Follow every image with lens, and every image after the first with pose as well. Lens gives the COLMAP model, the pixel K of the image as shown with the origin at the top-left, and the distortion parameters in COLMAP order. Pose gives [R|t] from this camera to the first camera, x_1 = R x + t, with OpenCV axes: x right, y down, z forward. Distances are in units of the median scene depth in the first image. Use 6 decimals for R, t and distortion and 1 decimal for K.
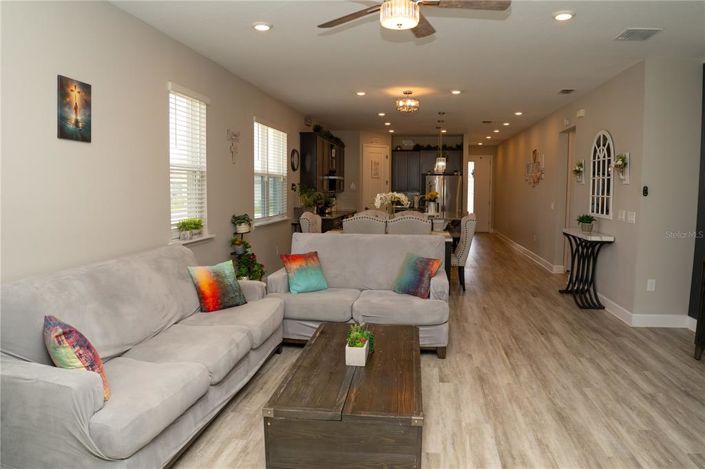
lens RADIAL K [[460.9, 0, 352.5], [0, 460.9, 234.5], [0, 0, 1]] dist [-0.142537, 0.046099]
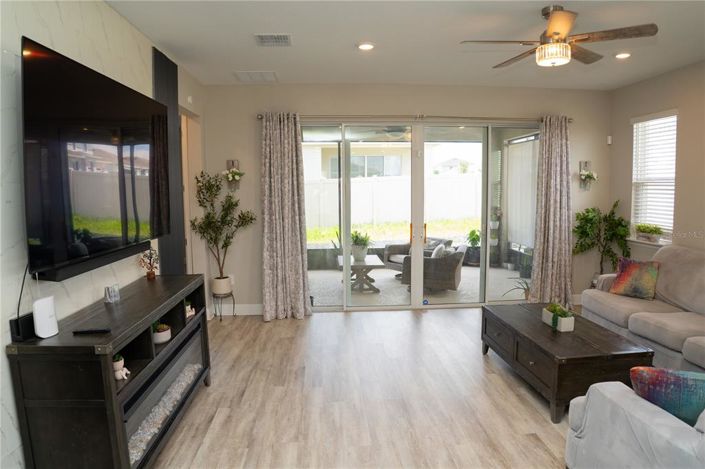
lens RADIAL K [[460.9, 0, 352.5], [0, 460.9, 234.5], [0, 0, 1]] dist [-0.142537, 0.046099]
pose [[-0.976569, 0.024782, -0.213771, 0.770297], [-0.018071, 0.980396, 0.196209, -0.217223], [0.214442, 0.195475, -0.956977, 1.818468]]
